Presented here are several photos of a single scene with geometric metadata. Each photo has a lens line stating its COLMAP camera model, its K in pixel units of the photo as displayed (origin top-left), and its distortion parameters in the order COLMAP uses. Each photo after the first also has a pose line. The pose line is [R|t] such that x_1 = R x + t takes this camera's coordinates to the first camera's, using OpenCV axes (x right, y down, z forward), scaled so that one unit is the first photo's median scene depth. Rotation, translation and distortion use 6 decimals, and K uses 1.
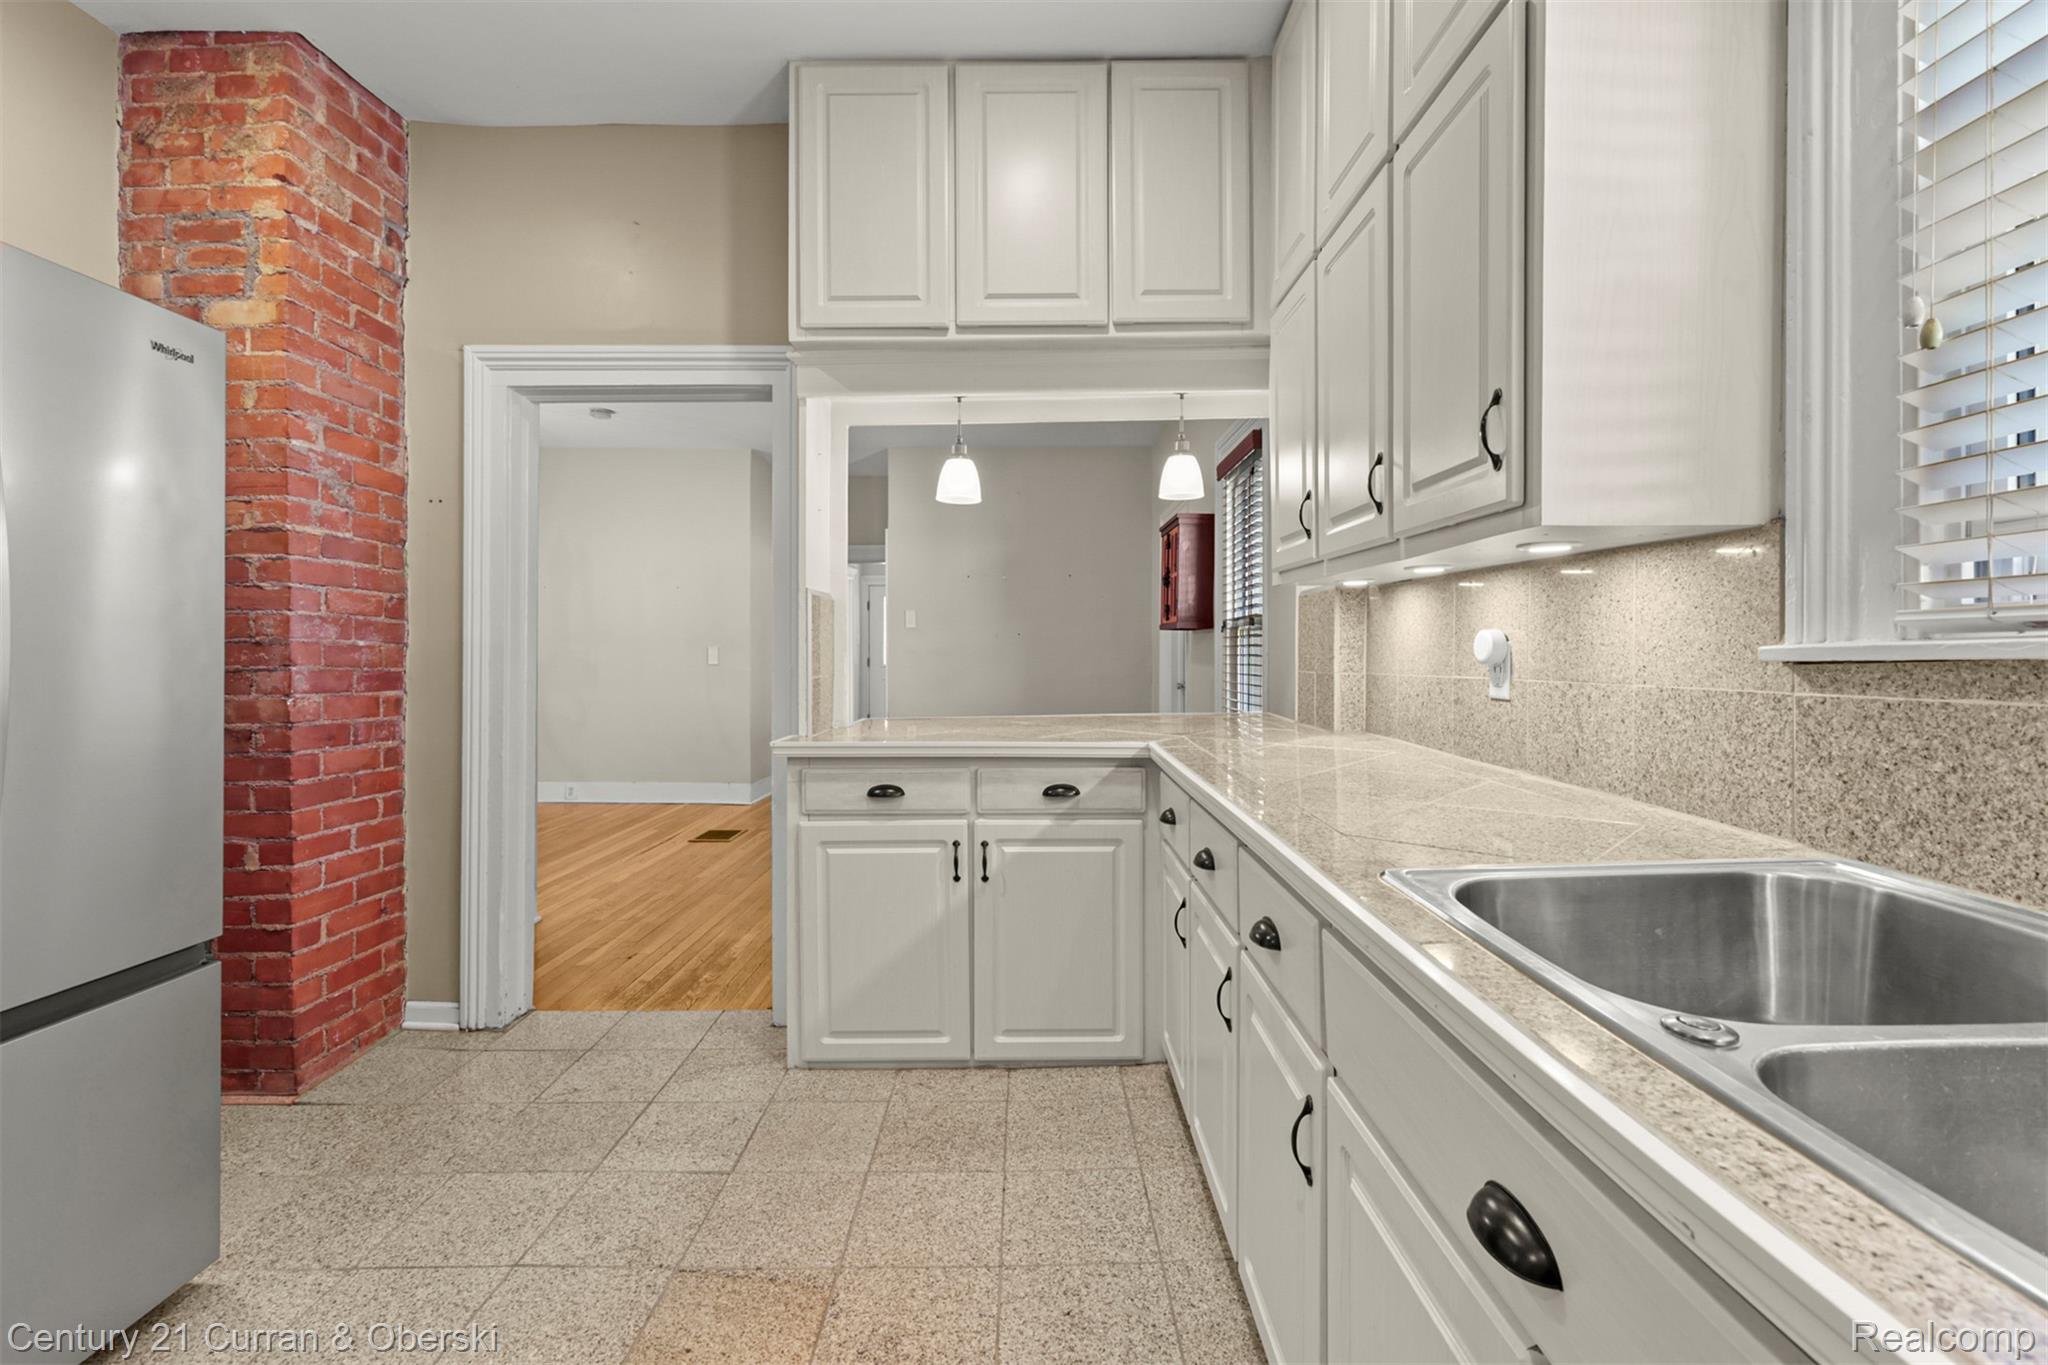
lens RADIAL K [[898.5, 0, 1024.2], [0, 898.5, 662.3], [0, 0, 1]] dist [0.000028, -0.000055]
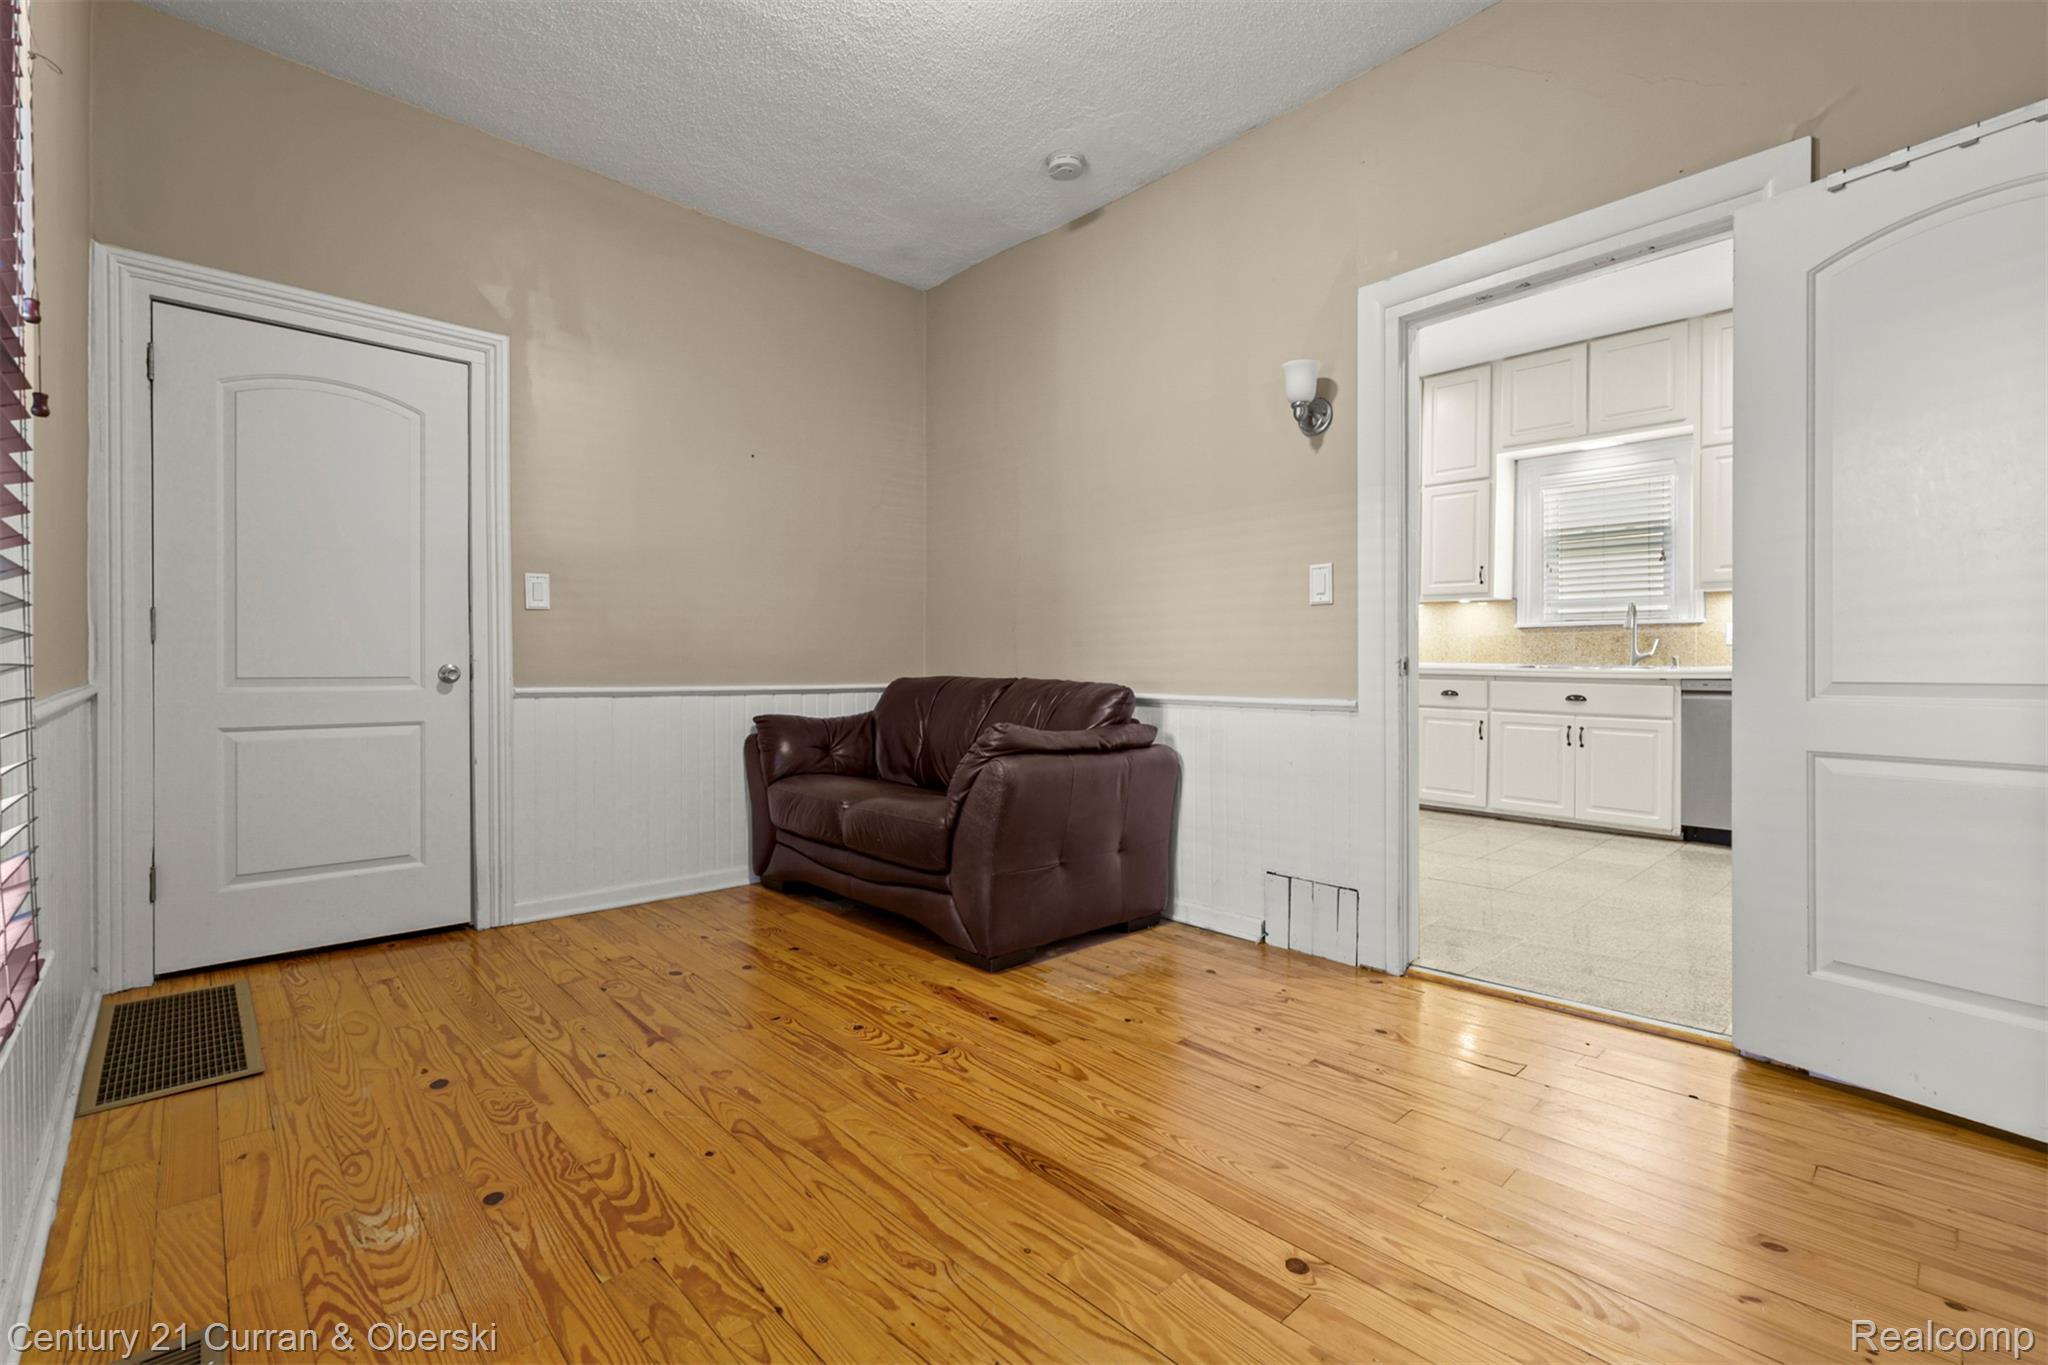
lens RADIAL K [[898.5, 0, 1024.2], [0, 898.5, 662.3], [0, 0, 1]] dist [0.000028, -0.000055]
pose [[0.735085, -0.002903, 0.677969, -3.599253], [0.005803, 0.999981, -0.002009, 0.146277], [-0.677950, 0.005411, 0.735088, -0.631464]]
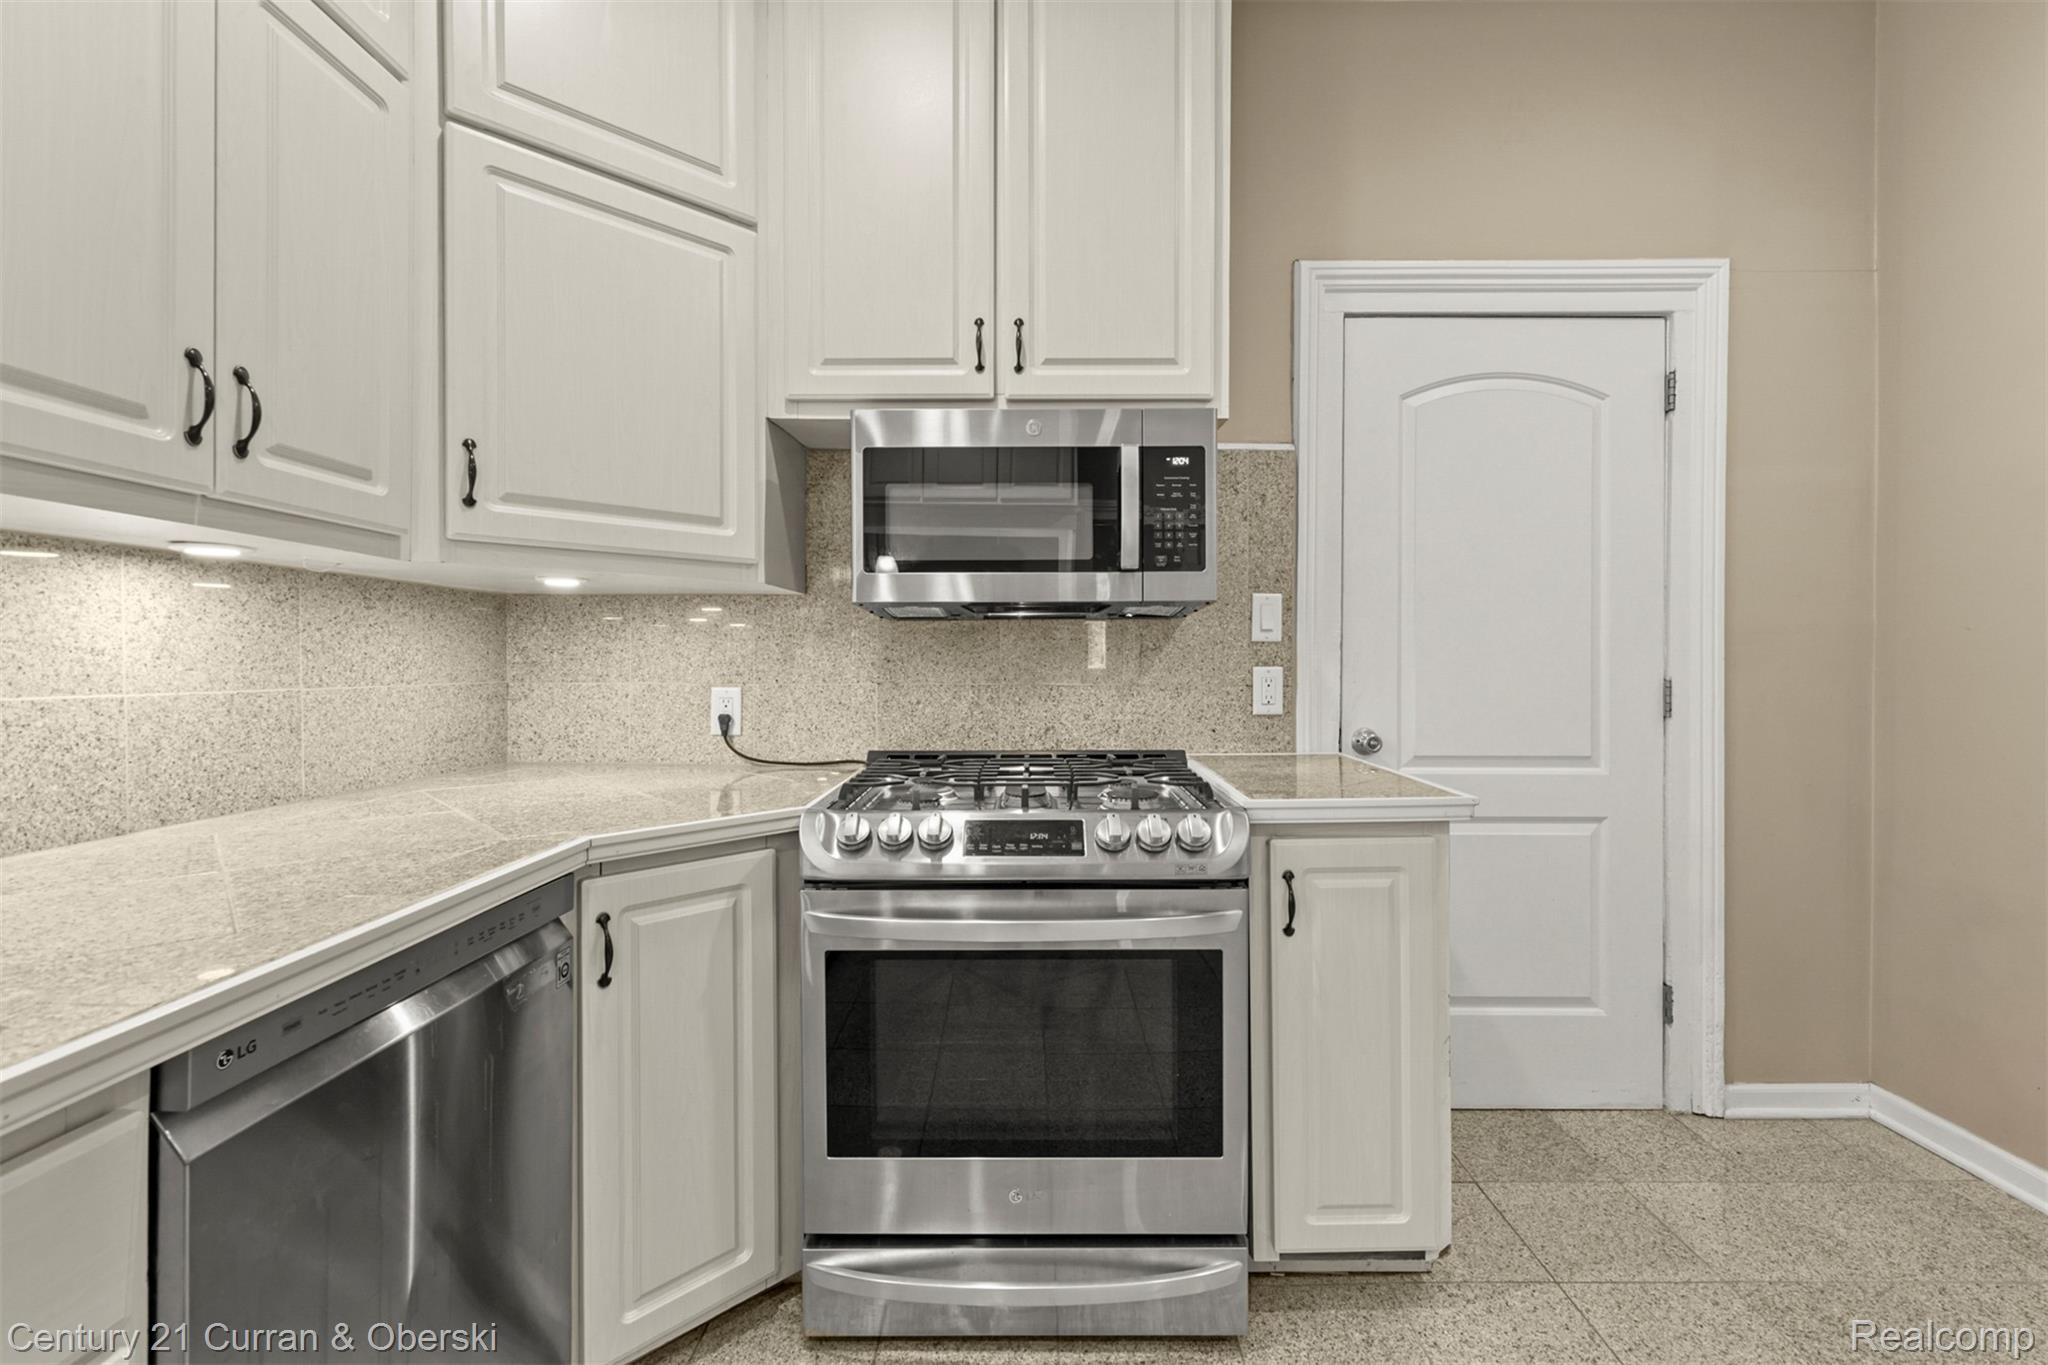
lens RADIAL K [[894.4, 0, 1029.5], [0, 894.4, 667.9], [0, 0, 1]] dist [-0.000459, -0.000016]
pose [[-0.999982, -0.002943, 0.005247, -0.221002], [-0.002899, 0.999961, 0.008368, -0.003112], [-0.005271, 0.008352, -0.999951, 0.628126]]
